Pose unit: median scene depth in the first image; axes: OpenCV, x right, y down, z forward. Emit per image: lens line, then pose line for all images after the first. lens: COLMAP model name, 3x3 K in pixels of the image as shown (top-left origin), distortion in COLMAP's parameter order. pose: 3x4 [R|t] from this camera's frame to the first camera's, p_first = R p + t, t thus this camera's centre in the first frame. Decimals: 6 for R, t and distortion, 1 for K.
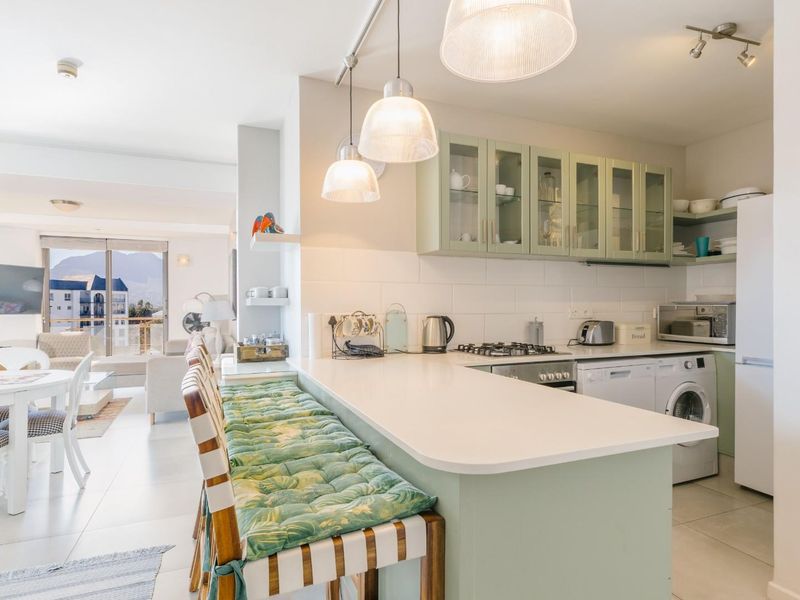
lens RADIAL K [[460.2, 0, 400.6], [0, 460.2, 314.0], [0, 0, 1]] dist [-0.000615, 0.000849]
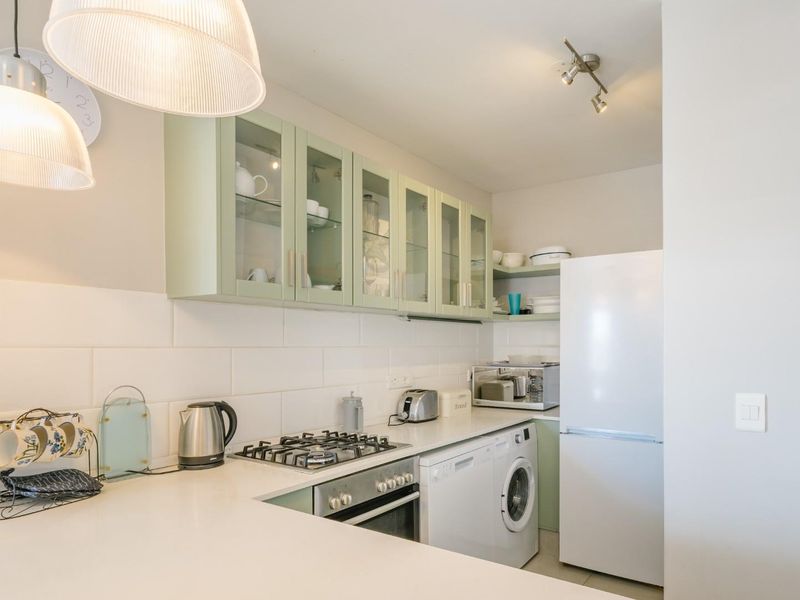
lens RADIAL K [[446.8, 0, 401.2], [0, 446.8, 332.8], [0, 0, 1]] dist [0.001657, 0.001569]
pose [[0.817741, -0.001185, 0.575585, -0.049120], [0.012338, 0.999804, -0.015470, -0.076765], [-0.575454, 0.019752, 0.817595, 0.395786]]
